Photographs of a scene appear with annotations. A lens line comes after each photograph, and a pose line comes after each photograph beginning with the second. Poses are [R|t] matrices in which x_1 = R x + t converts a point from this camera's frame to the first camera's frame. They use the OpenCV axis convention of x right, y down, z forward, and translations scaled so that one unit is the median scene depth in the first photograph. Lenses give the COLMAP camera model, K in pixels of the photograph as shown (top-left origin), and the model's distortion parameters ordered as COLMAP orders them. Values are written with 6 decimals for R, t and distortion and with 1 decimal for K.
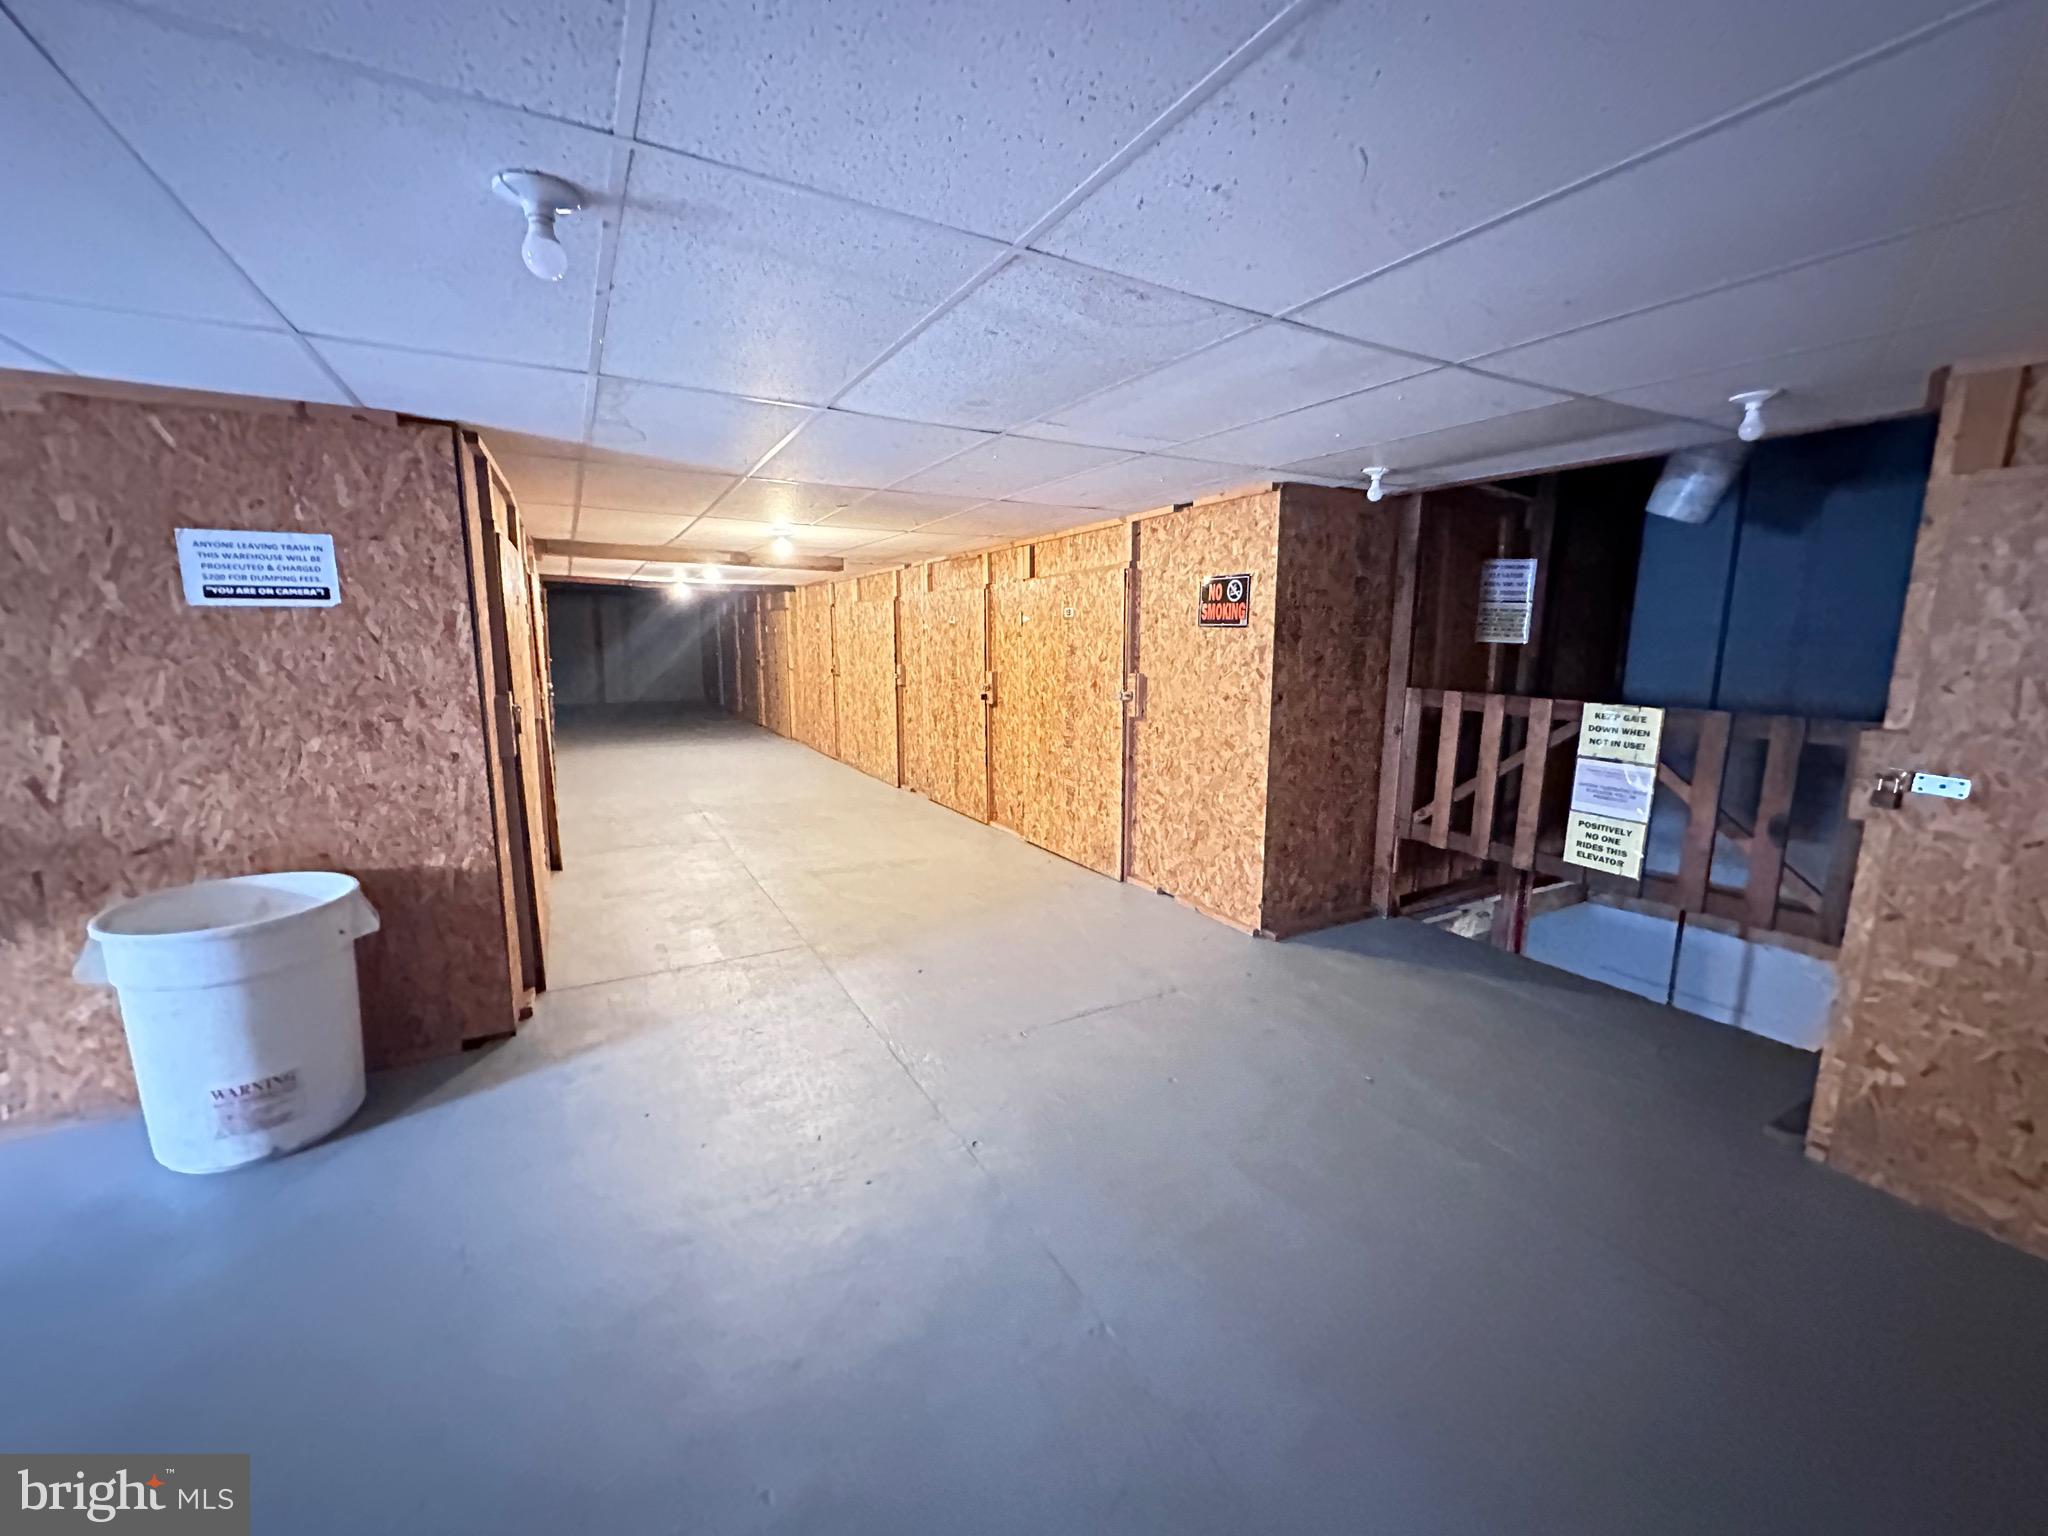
lens RADIAL K [[818.0, 0, 1027.4], [0, 818.0, 765.9], [0, 0, 1]] dist [-0.005748, 0.001359]
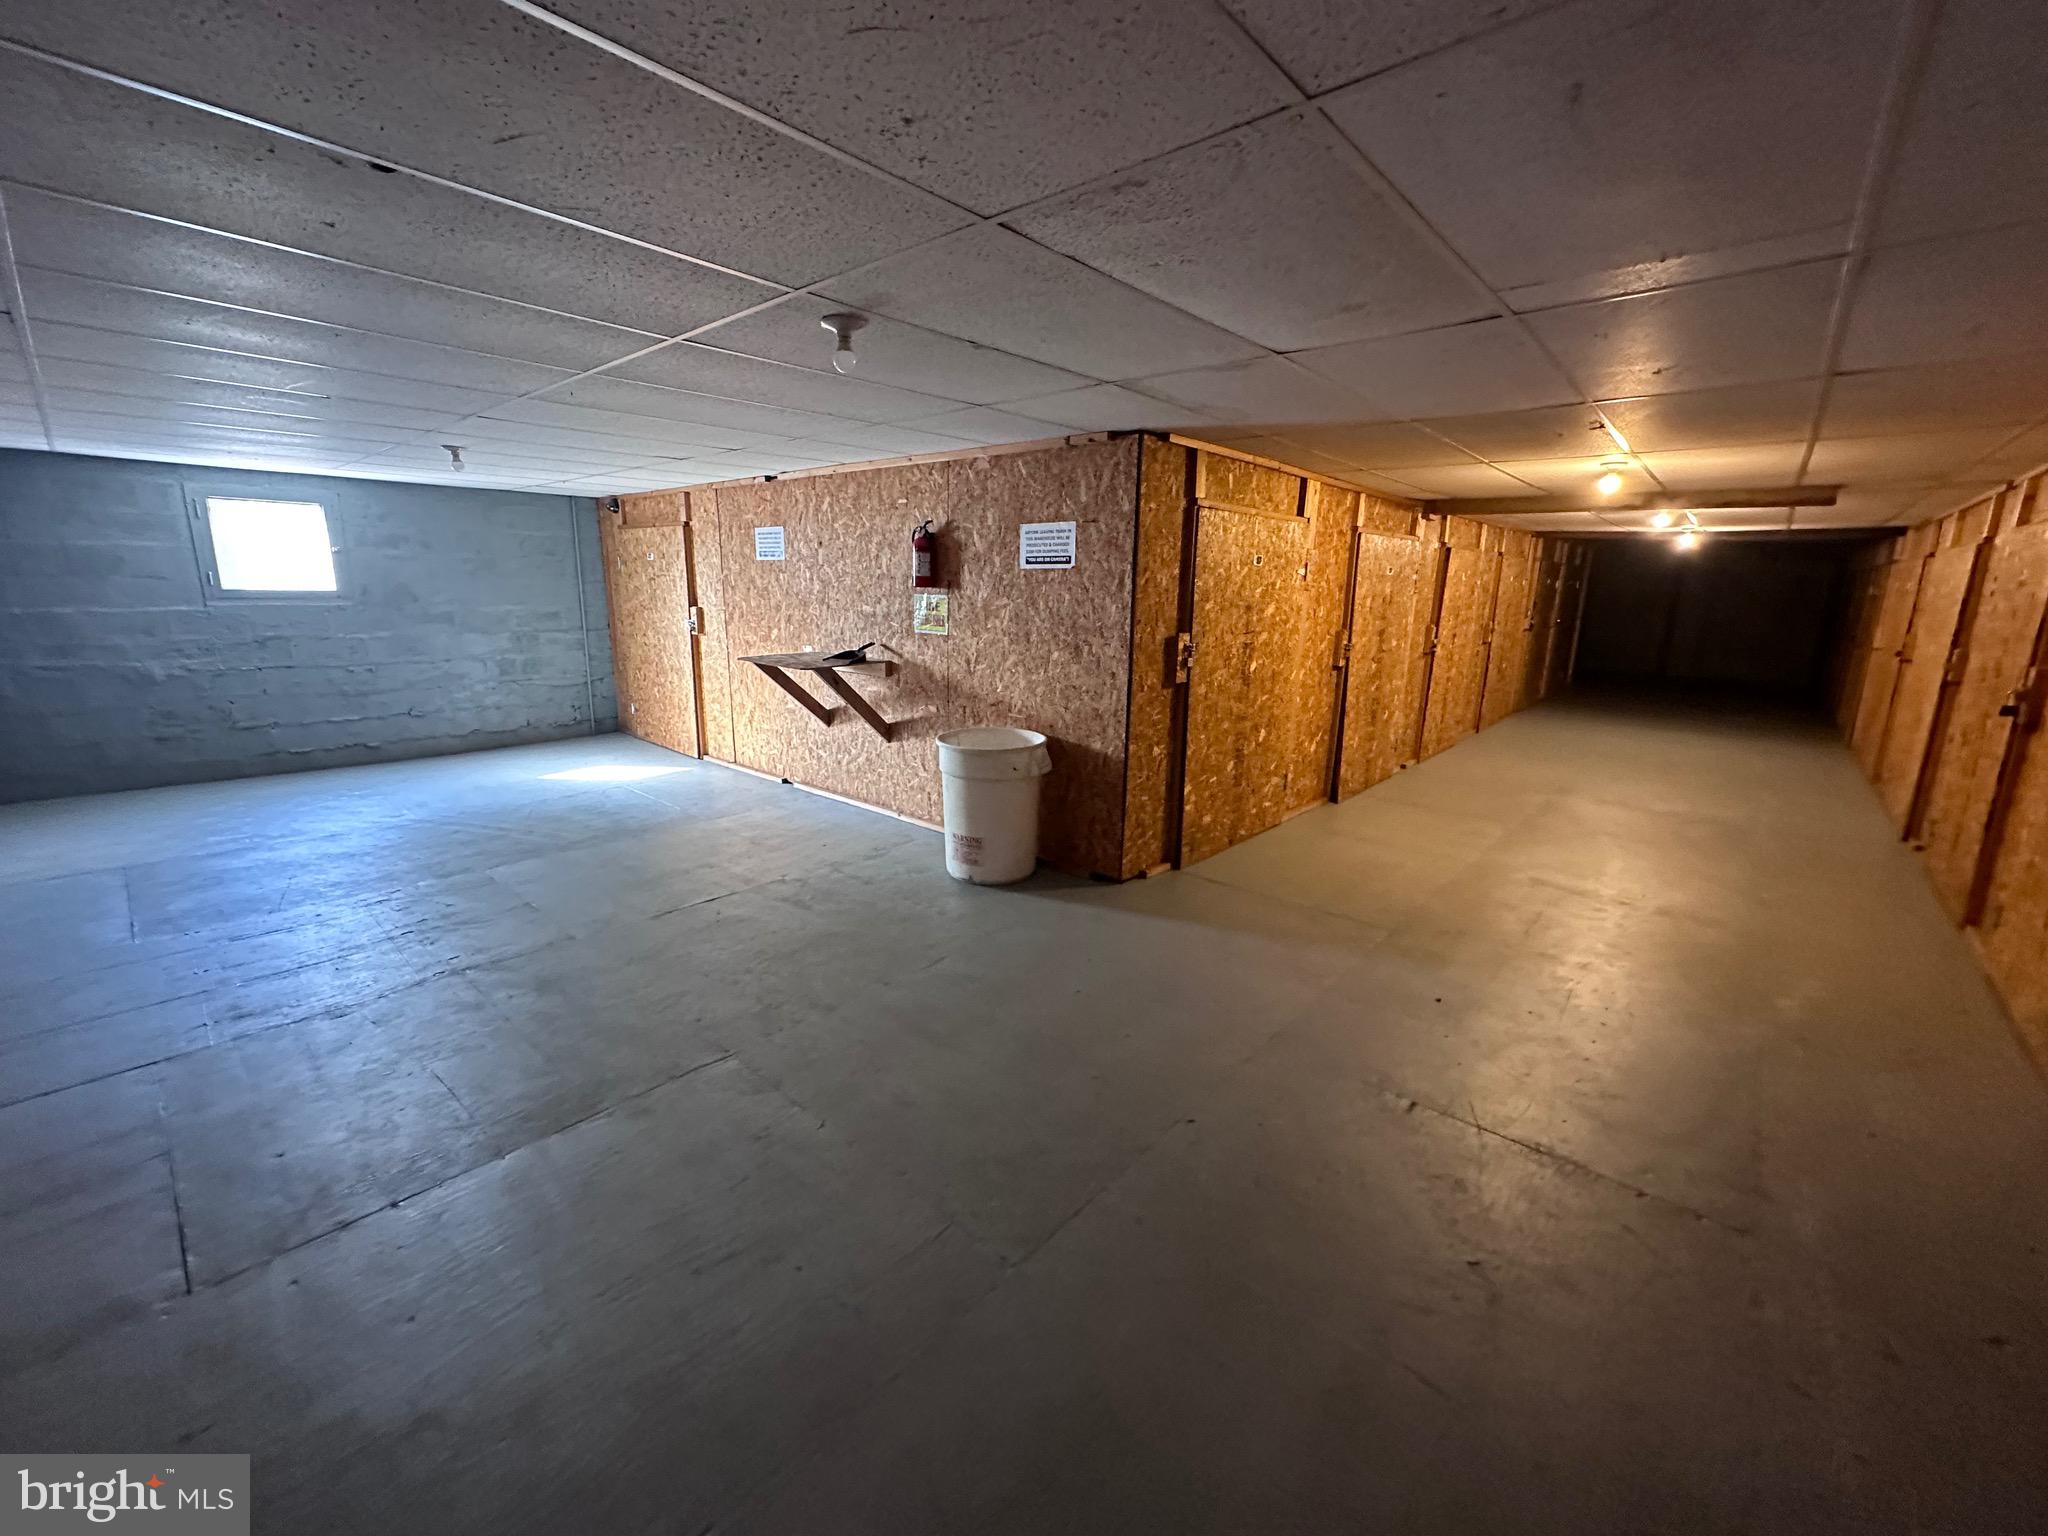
lens RADIAL K [[818.0, 0, 1025.8], [0, 818.0, 769.0], [0, 0, 1]] dist [-0.005748, 0.001359]
pose [[0.325774, 0.210489, -0.921719, 1.820415], [-0.163439, 0.972763, 0.164380, -0.187083], [0.931214, 0.097094, 0.351303, 1.176821]]
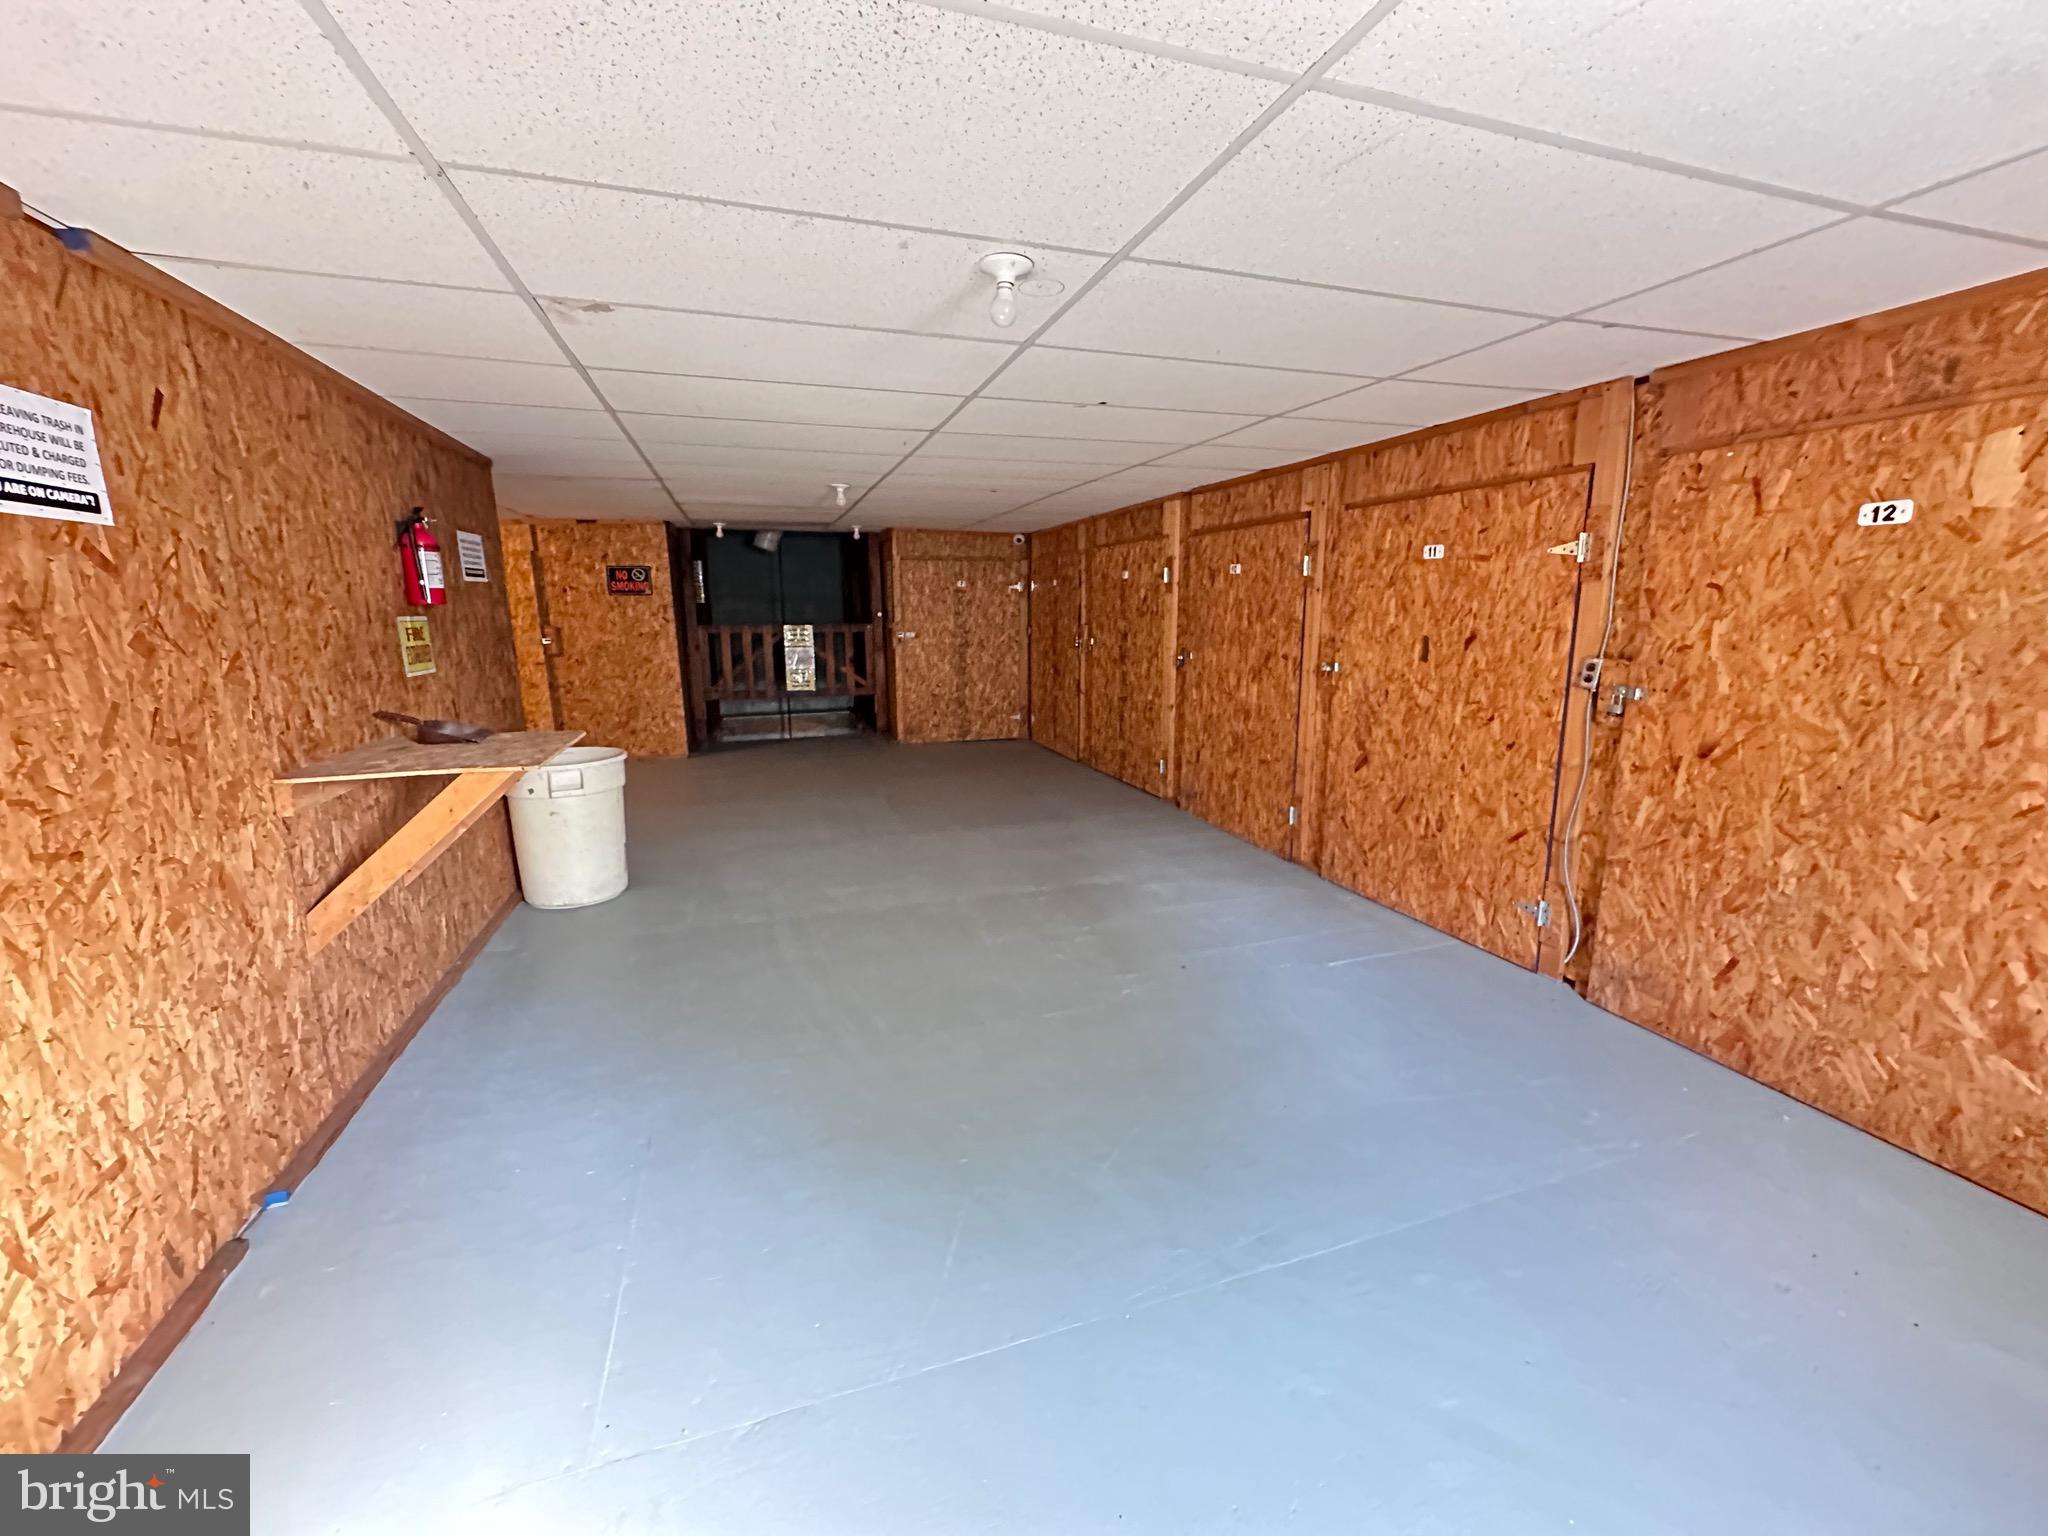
lens RADIAL K [[818.0, 0, 1029.0], [0, 818.0, 763.0], [0, 0, 1]] dist [-0.005748, 0.001359]
pose [[0.192491, -0.201927, 0.960298, -1.337604], [0.158515, 0.972146, 0.172644, 0.016133], [-0.968411, 0.118989, 0.219138, -0.181858]]
